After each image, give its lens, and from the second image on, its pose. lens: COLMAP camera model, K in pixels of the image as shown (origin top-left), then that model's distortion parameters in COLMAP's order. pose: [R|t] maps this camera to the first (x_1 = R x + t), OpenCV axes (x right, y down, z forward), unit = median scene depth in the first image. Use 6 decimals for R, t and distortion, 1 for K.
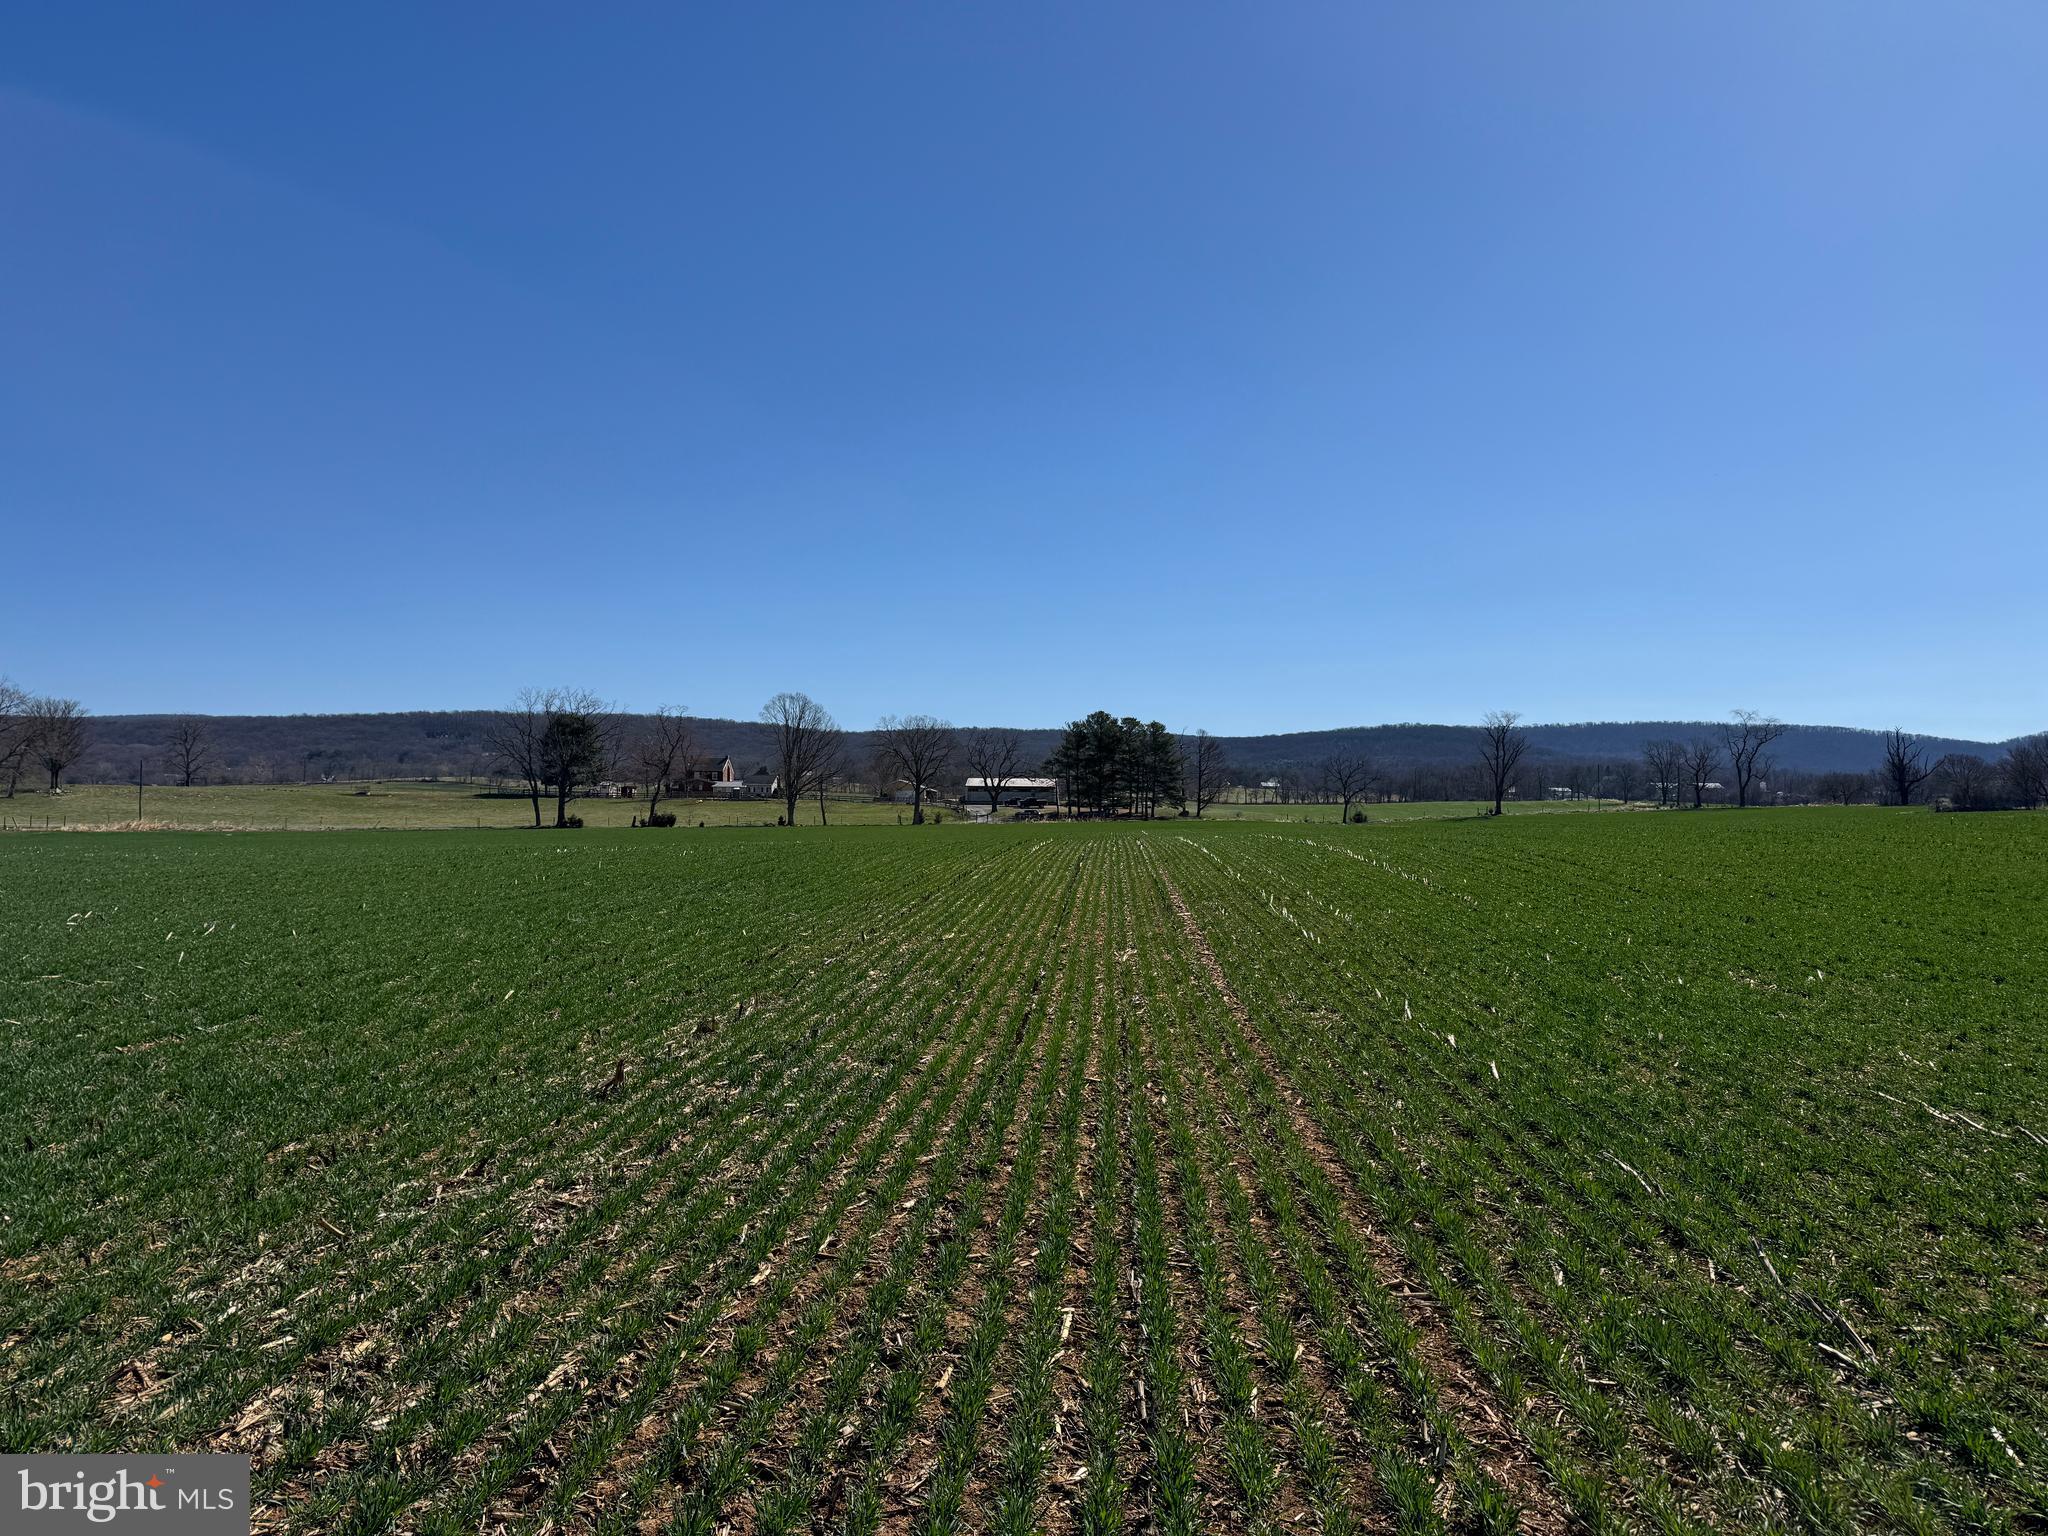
lens RADIAL K [[1493.0, 0, 1056.7], [0, 1493.0, 742.6], [0, 0, 1]] dist [0.085270, -0.077849]
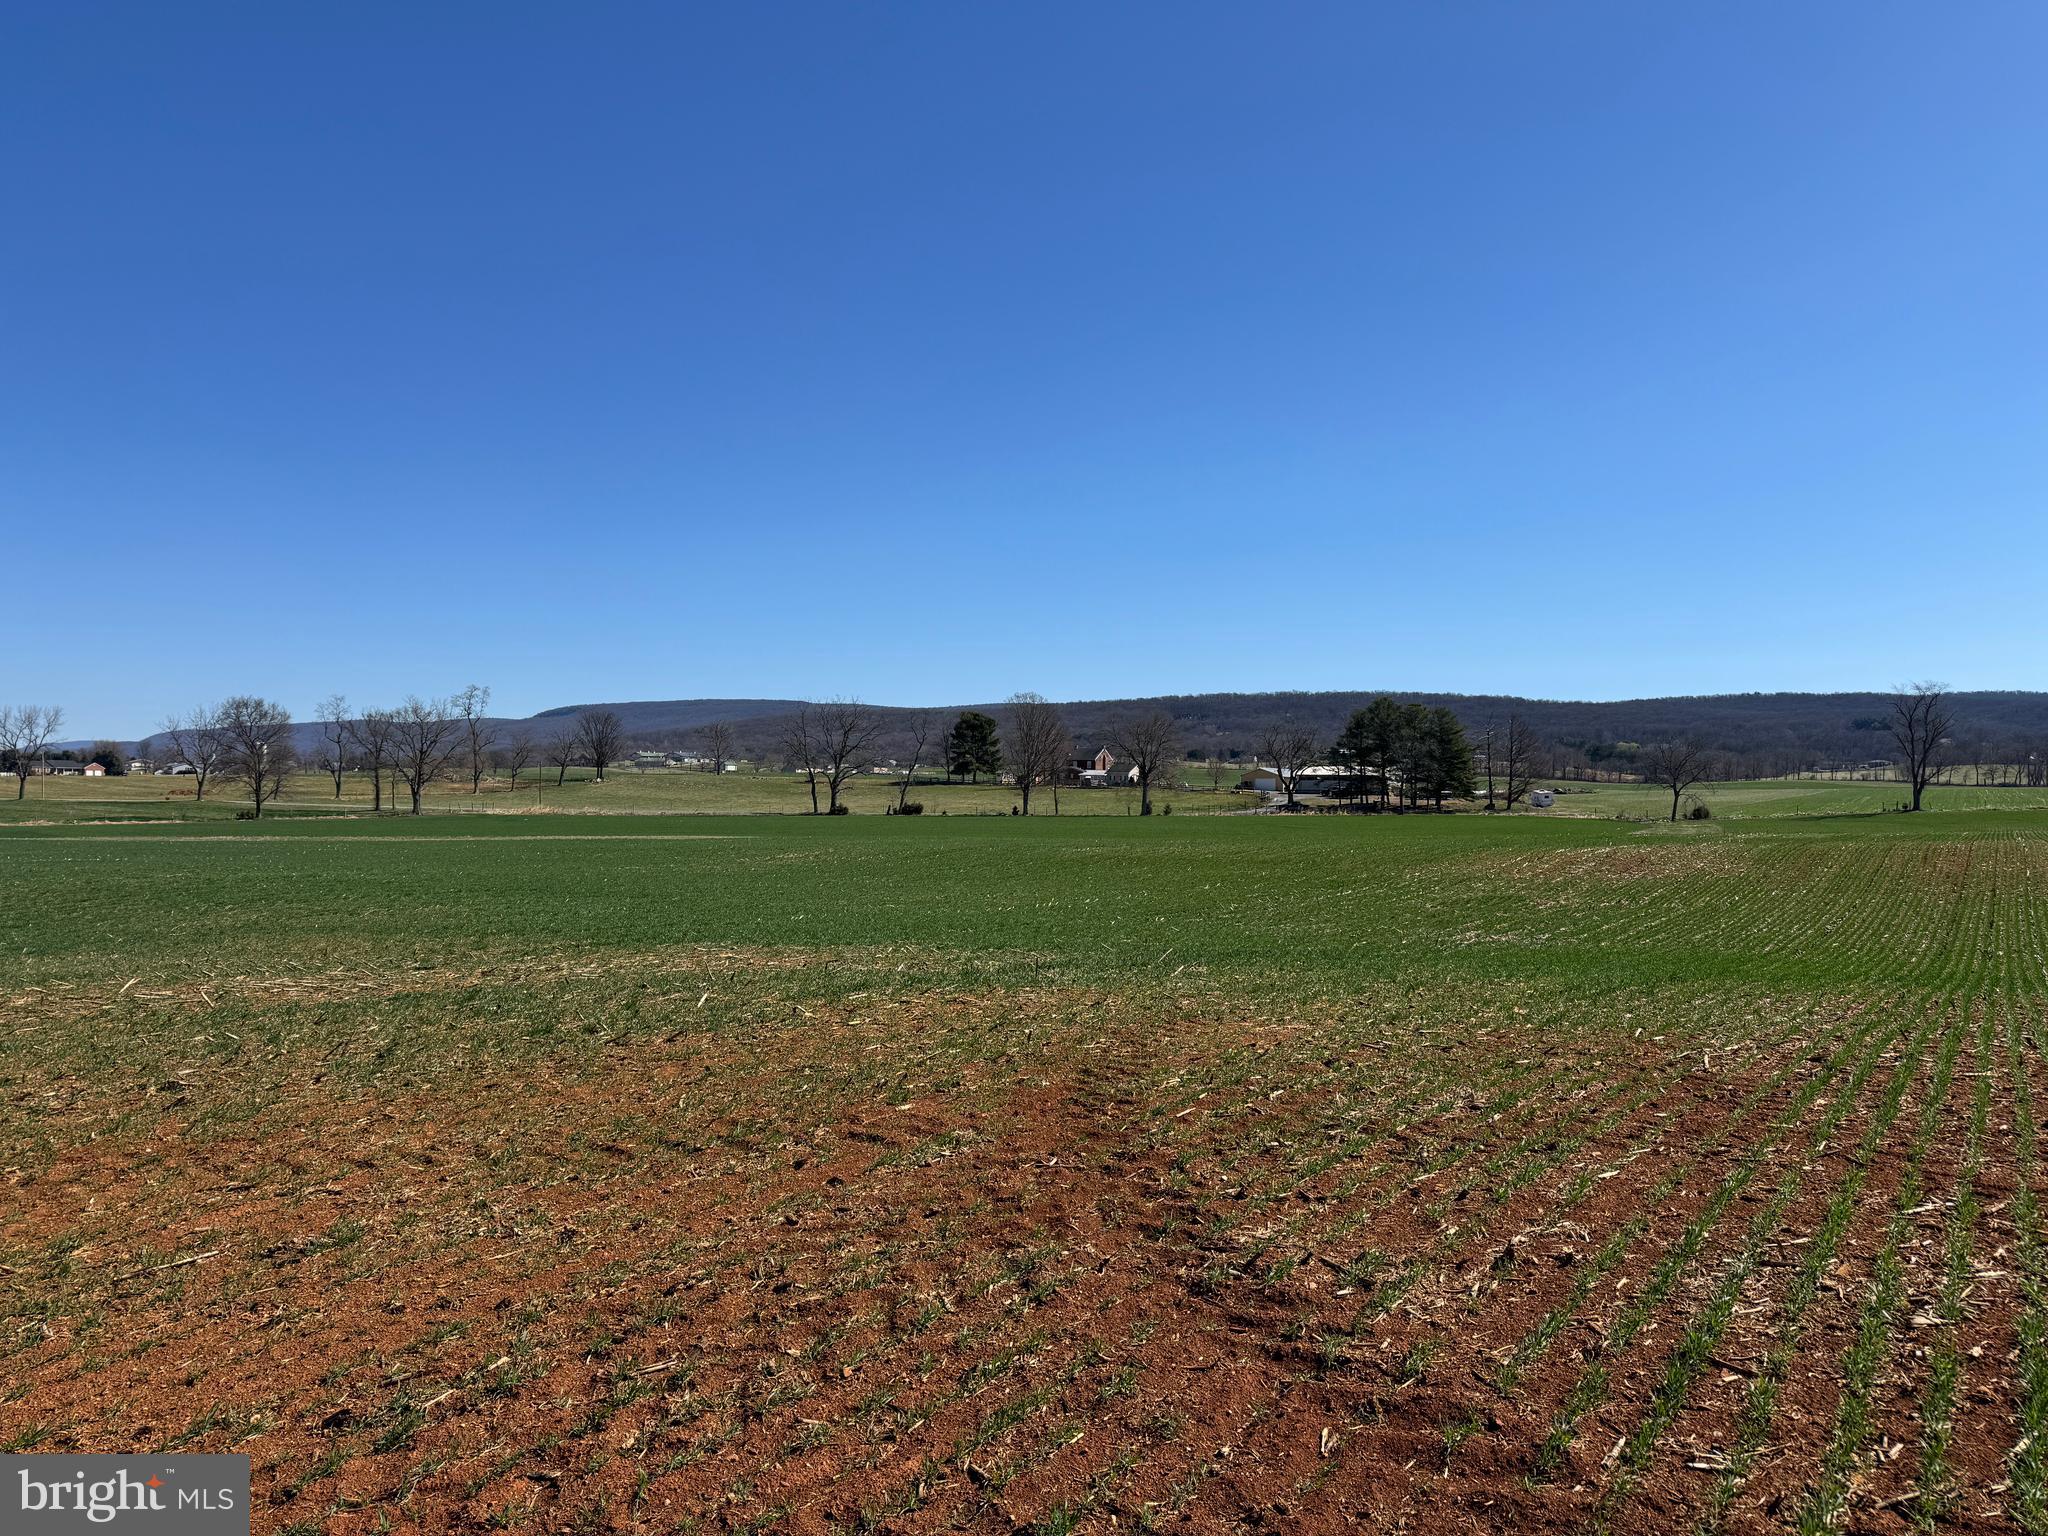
lens RADIAL K [[1493.0, 0, 1064.3], [0, 1493.0, 755.5], [0, 0, 1]] dist [0.085270, -0.077849]
pose [[0.860031, -0.008730, -0.510168, 0.383012], [0.021661, 0.999577, 0.019411, -0.007039], [0.509782, -0.027745, 0.859856, 0.091296]]
